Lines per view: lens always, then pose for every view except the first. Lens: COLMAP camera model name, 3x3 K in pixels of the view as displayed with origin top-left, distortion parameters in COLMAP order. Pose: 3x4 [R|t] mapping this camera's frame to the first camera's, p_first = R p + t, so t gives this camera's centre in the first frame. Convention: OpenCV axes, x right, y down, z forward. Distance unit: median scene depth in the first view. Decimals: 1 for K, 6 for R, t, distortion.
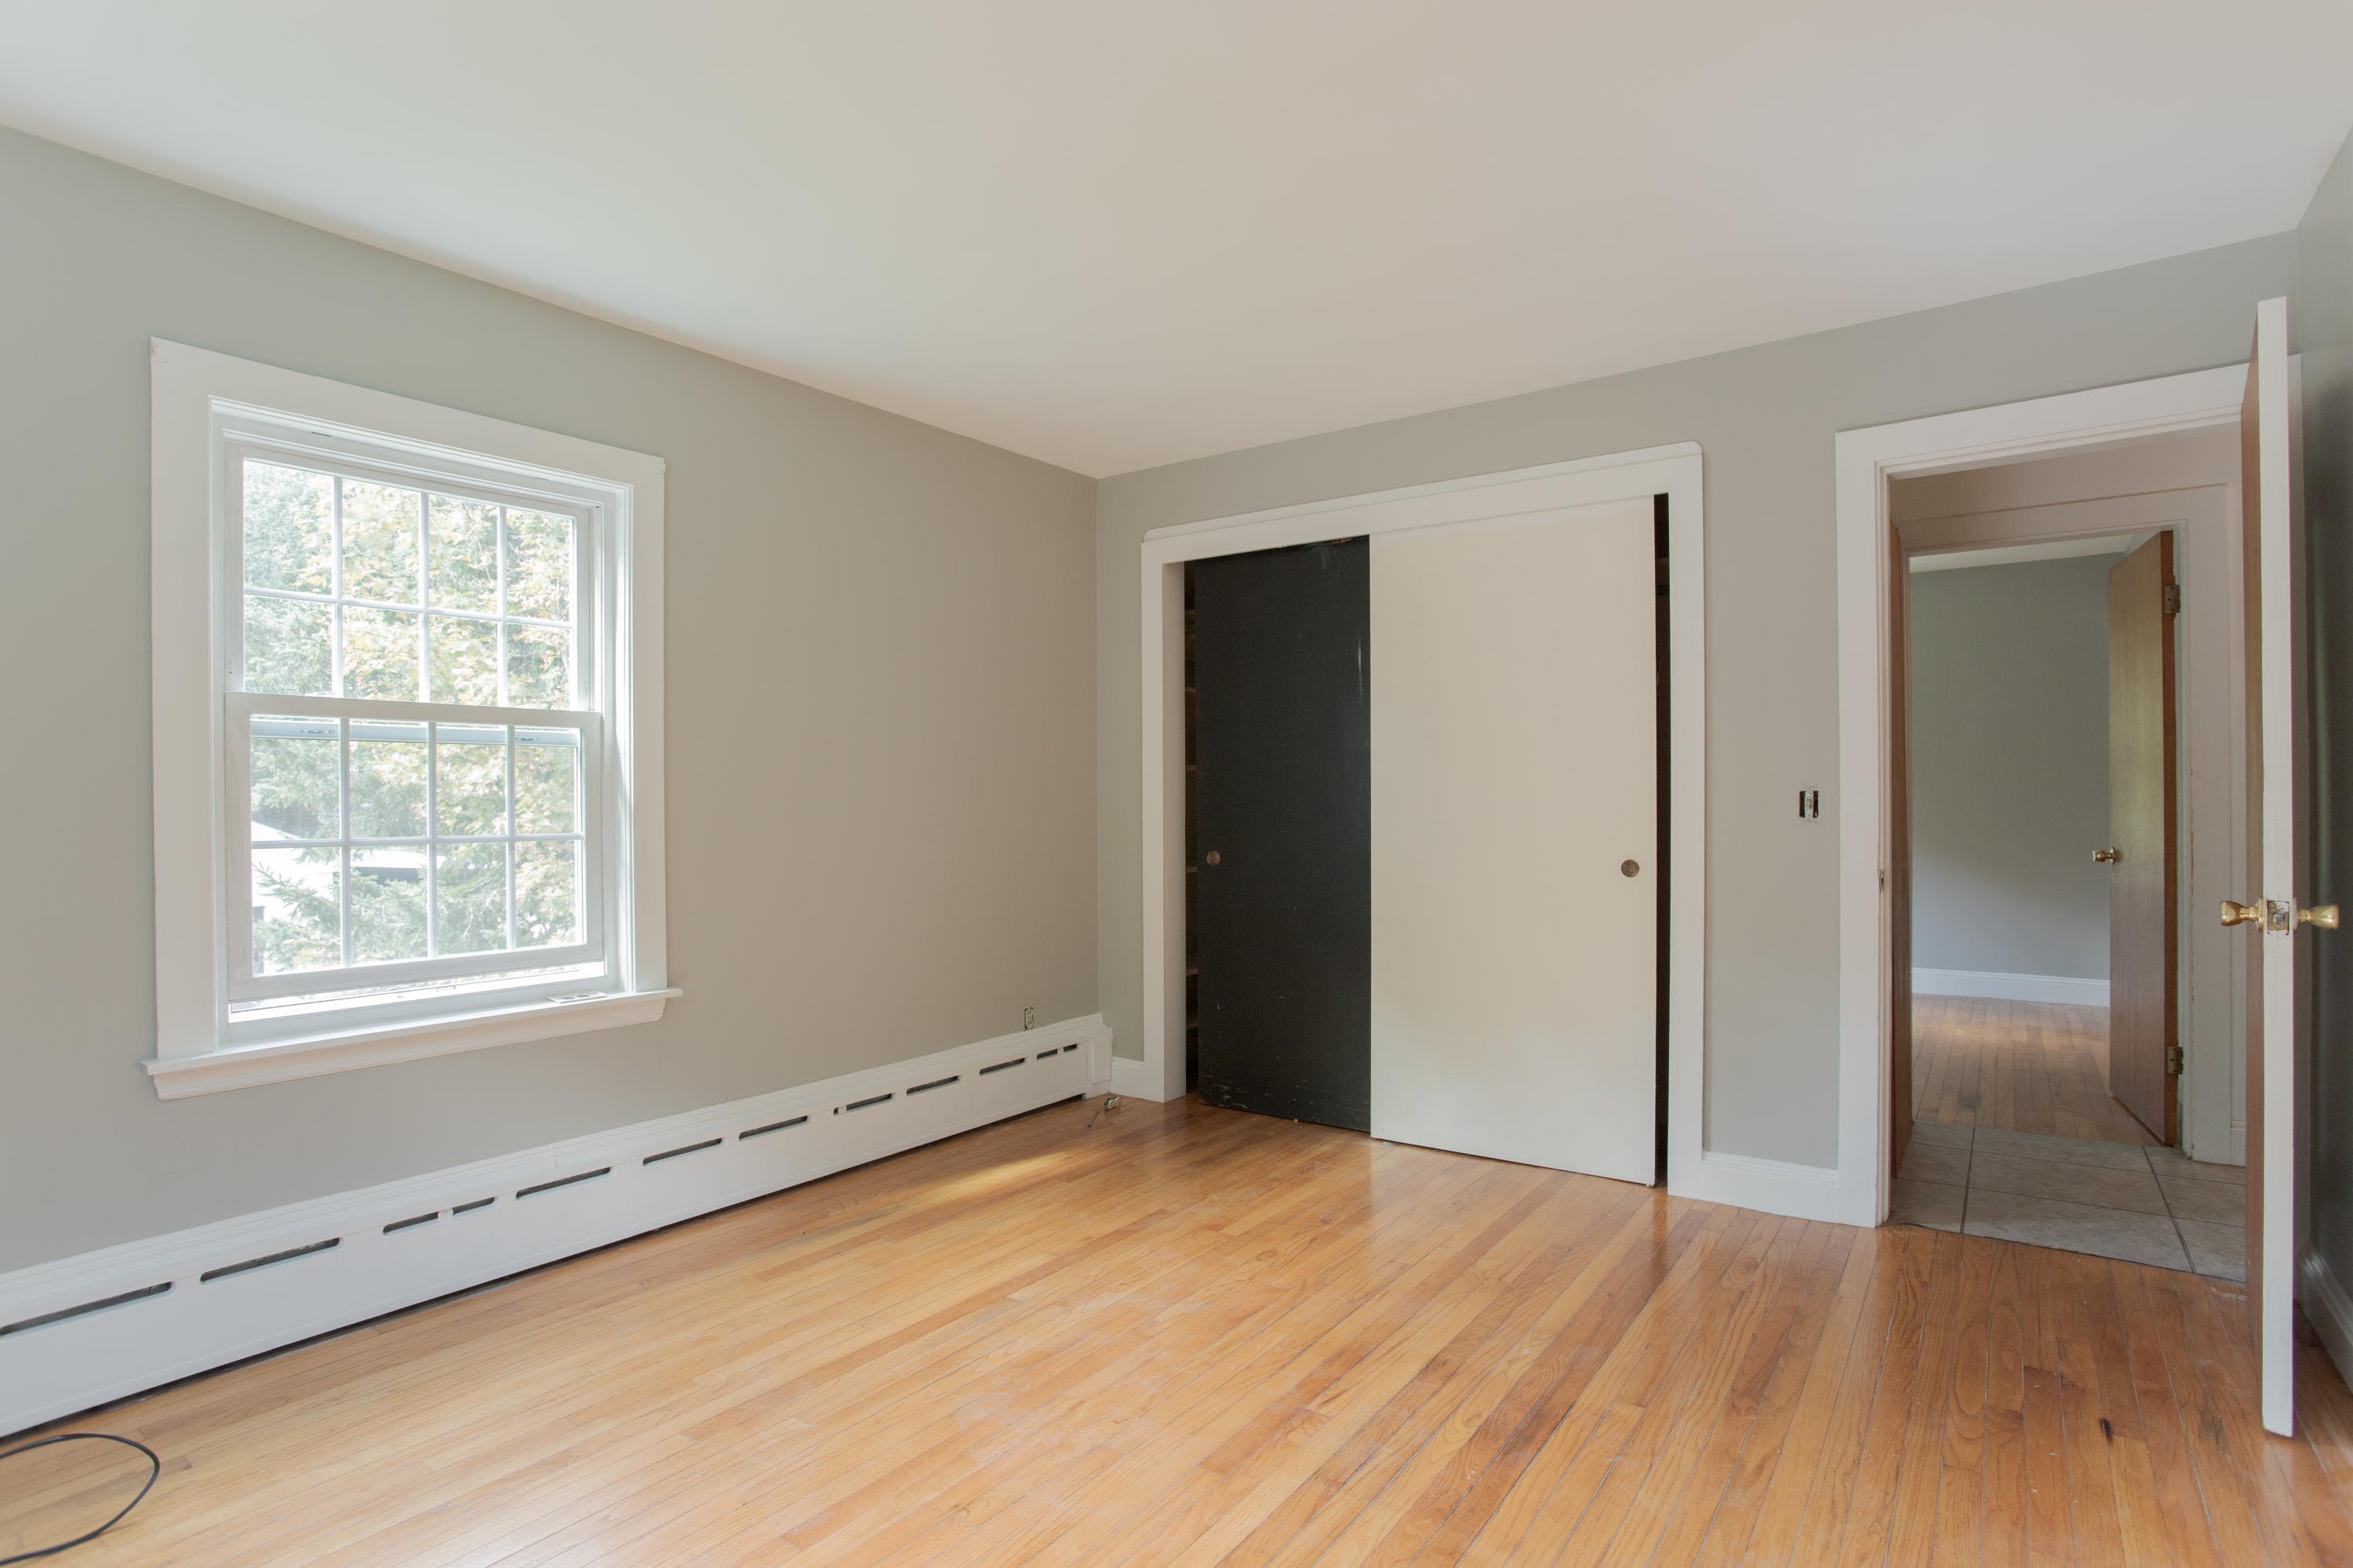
lens RADIAL K [[1154.9, 0, 1176.5], [0, 1154.9, 784.0], [0, 0, 1]] dist [-0.083593, 0.038527]
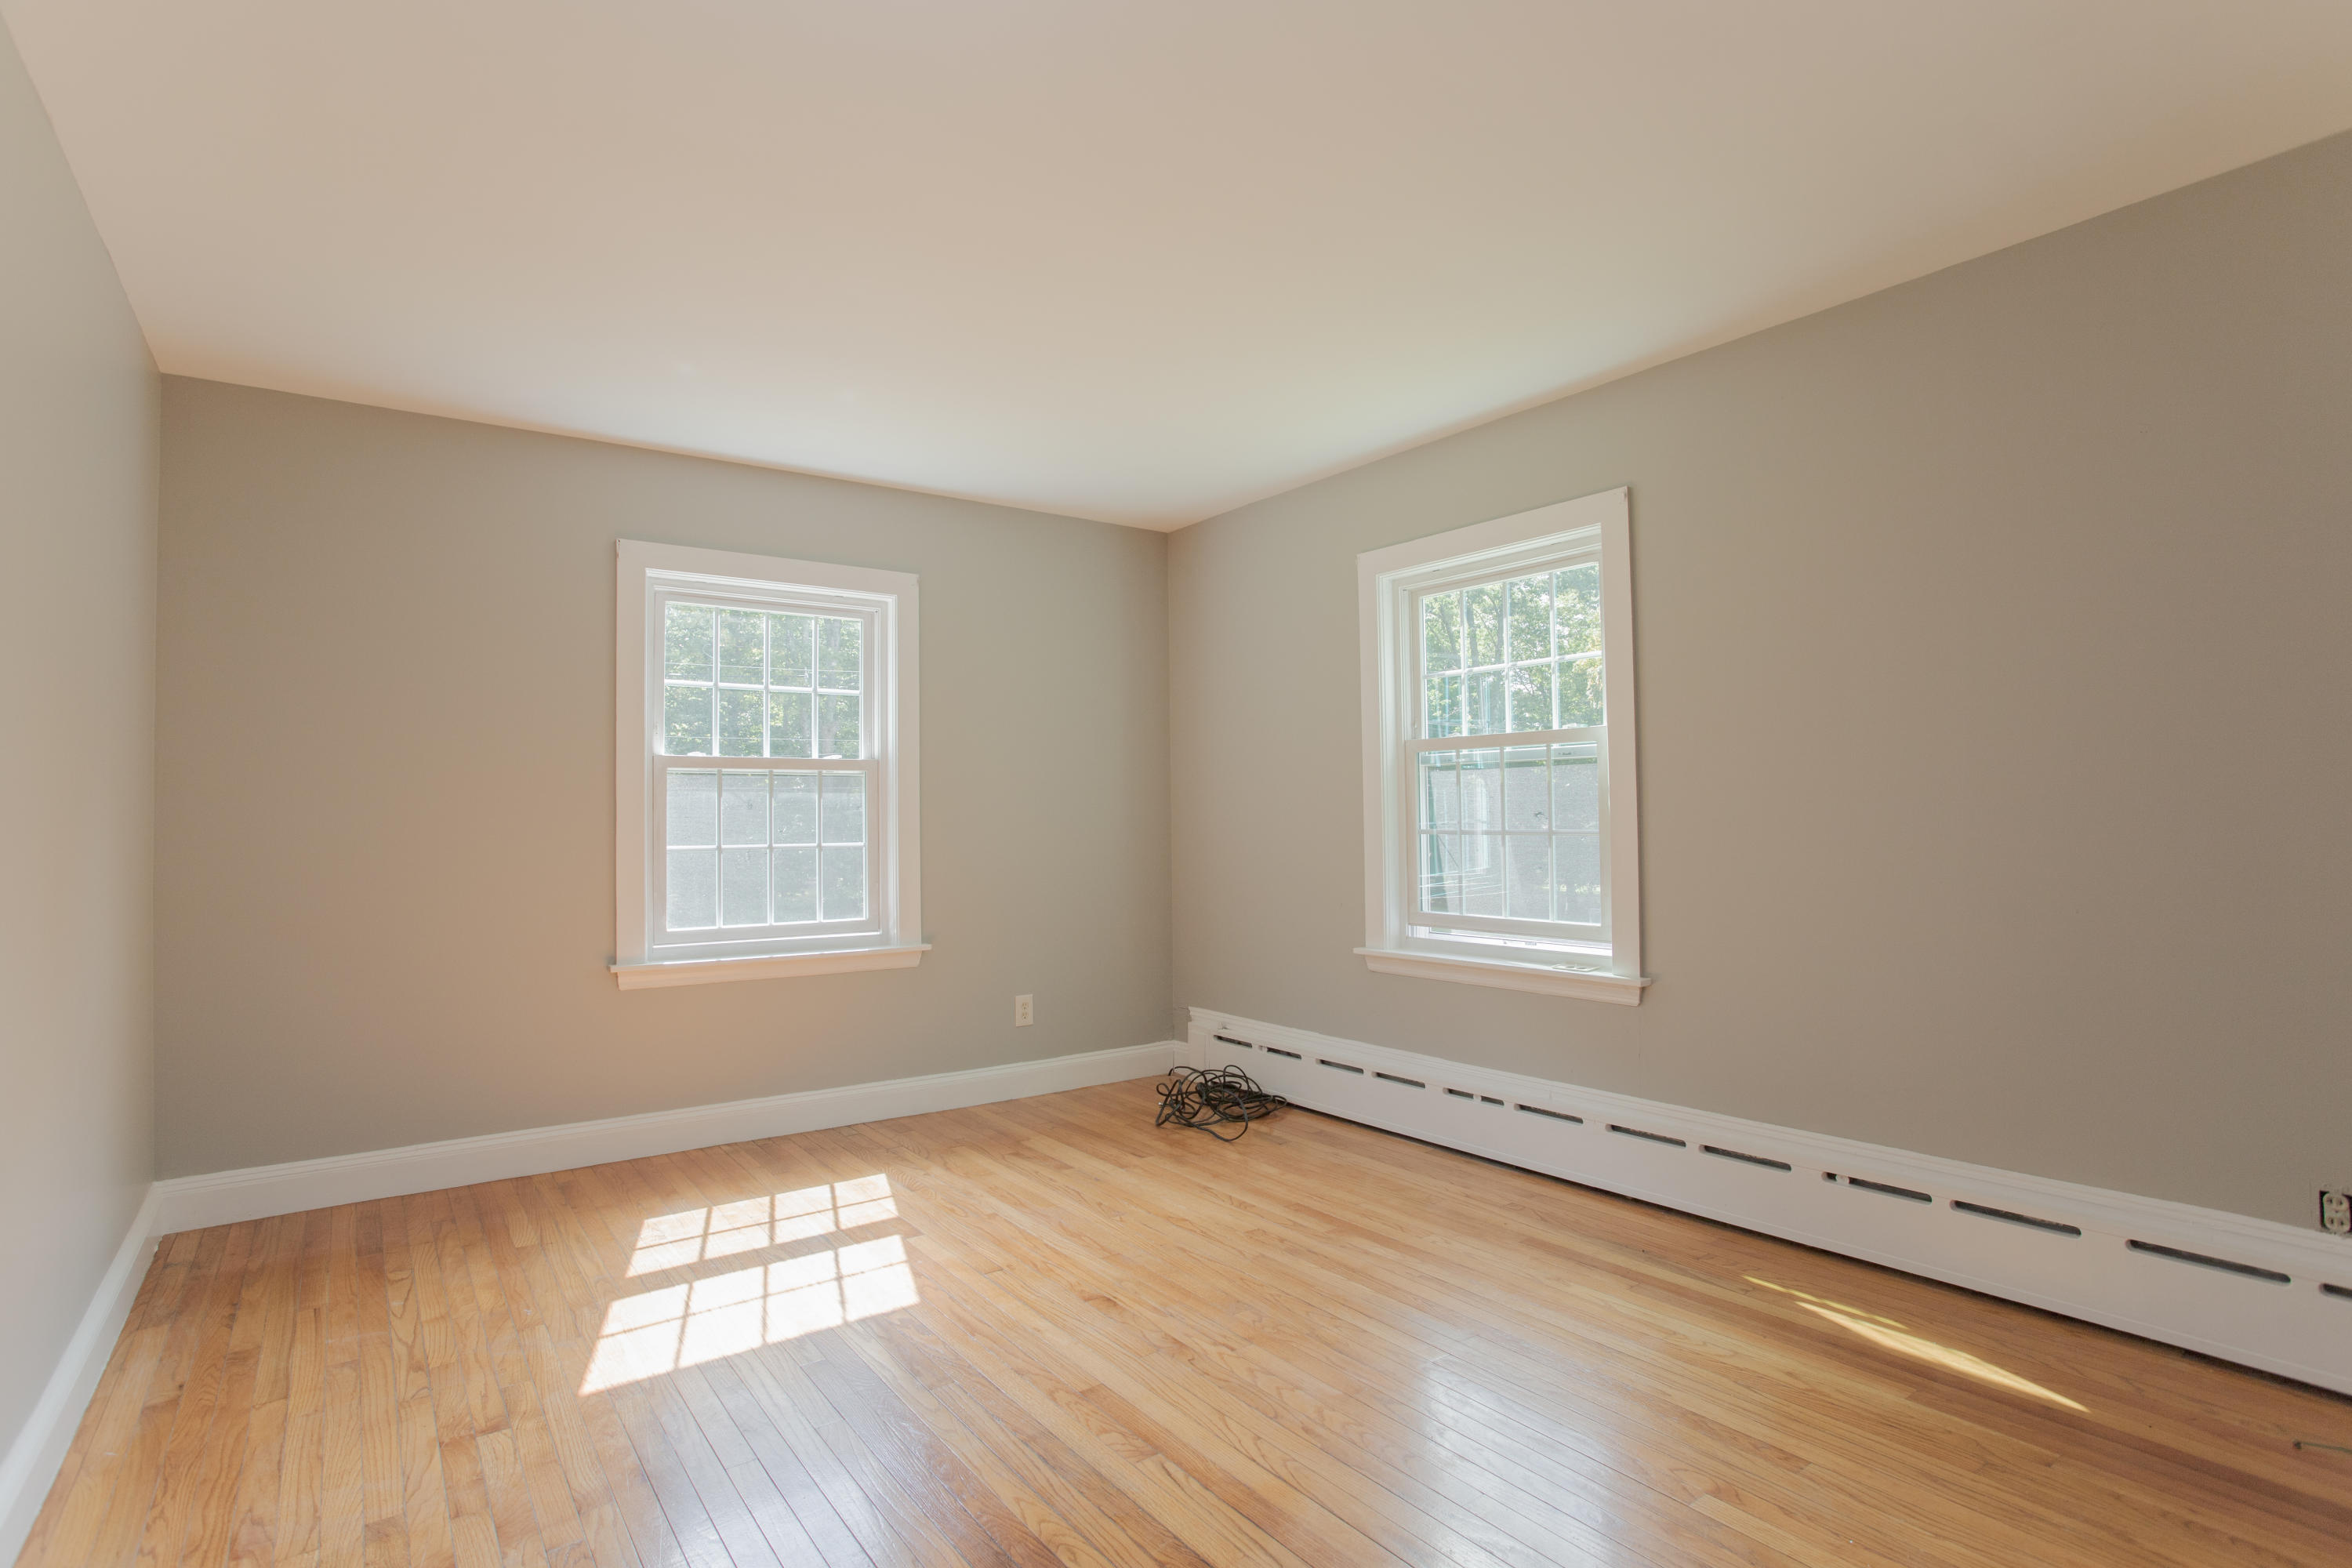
lens RADIAL K [[1154.4, 0, 1176.0], [0, 1154.4, 784.0], [0, 0, 1]] dist [-0.083593, 0.038527]
pose [[-0.292506, -0.012288, -0.956185, 0.787256], [0.022634, 0.999548, -0.019769, 0.010435], [0.955996, -0.027425, -0.292095, 1.010309]]
